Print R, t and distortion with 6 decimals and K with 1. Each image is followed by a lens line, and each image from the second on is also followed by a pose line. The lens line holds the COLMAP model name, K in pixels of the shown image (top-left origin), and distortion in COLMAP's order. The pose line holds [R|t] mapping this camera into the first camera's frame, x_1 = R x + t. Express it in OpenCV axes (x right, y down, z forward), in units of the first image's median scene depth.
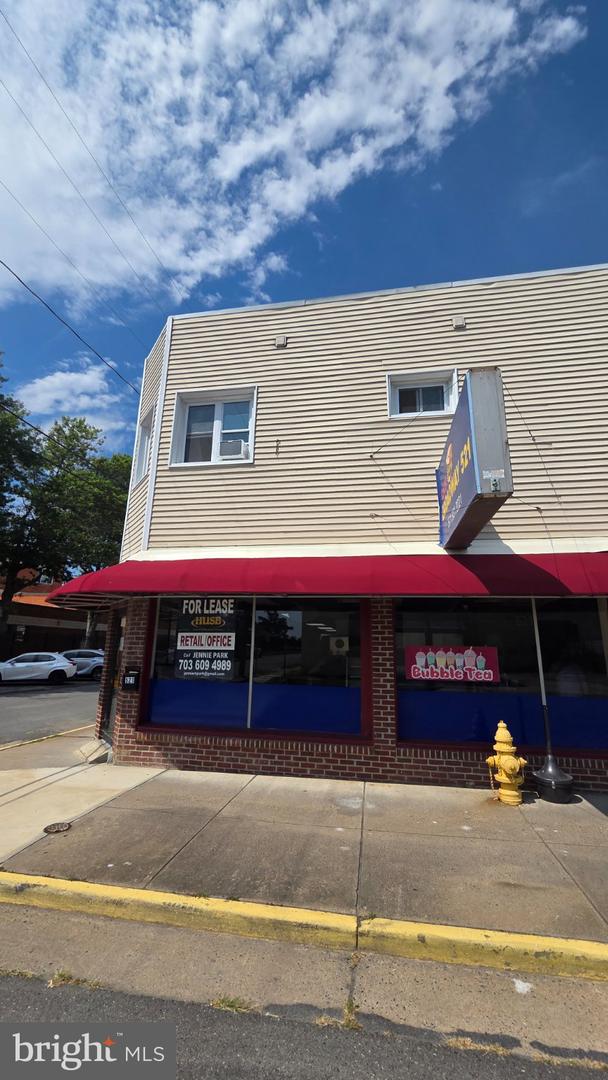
lens RADIAL K [[450.3, 0, 298.2], [0, 450.3, 534.0], [0, 0, 1]] dist [-0.006102, 0.001902]
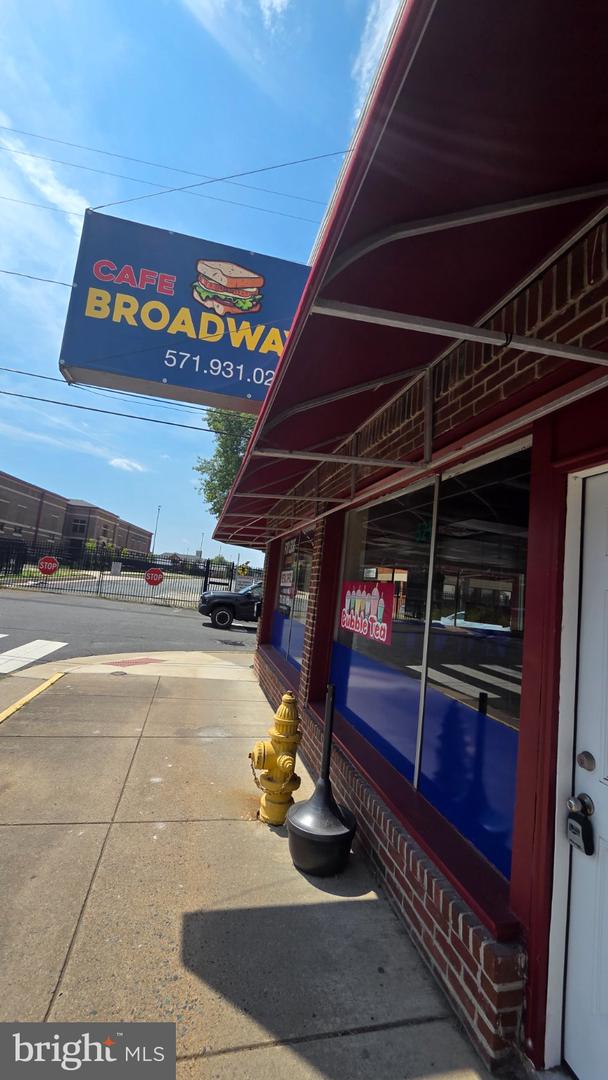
lens RADIAL K [[450.3, 0, 293.9], [0, 450.3, 539.8], [0, 0, 1]] dist [-0.006102, 0.001902]
pose [[0.392794, -0.068089, -0.917102, 0.976842], [0.130959, 0.991233, -0.017503, 0.211166], [0.910254, -0.113228, 0.398268, 0.744790]]
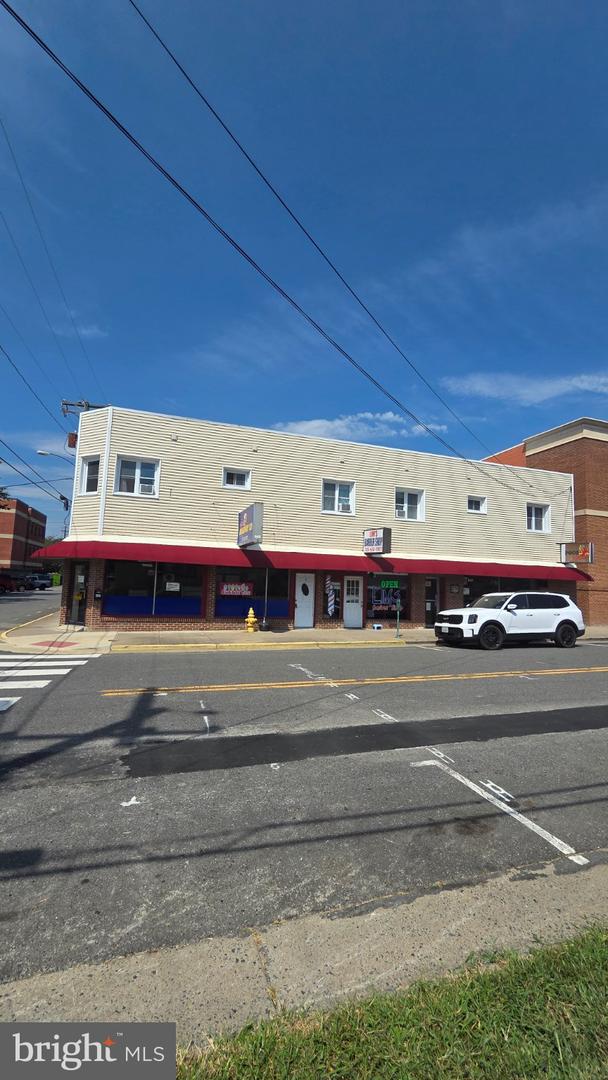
lens RADIAL K [[450.3, 0, 296.4], [0, 450.3, 537.9], [0, 0, 1]] dist [-0.006102, 0.001902]
pose [[0.882649, 0.060928, 0.466068, -0.673680], [-0.130160, 0.984470, 0.117803, -0.411408], [-0.451652, -0.164642, 0.876871, -1.608007]]
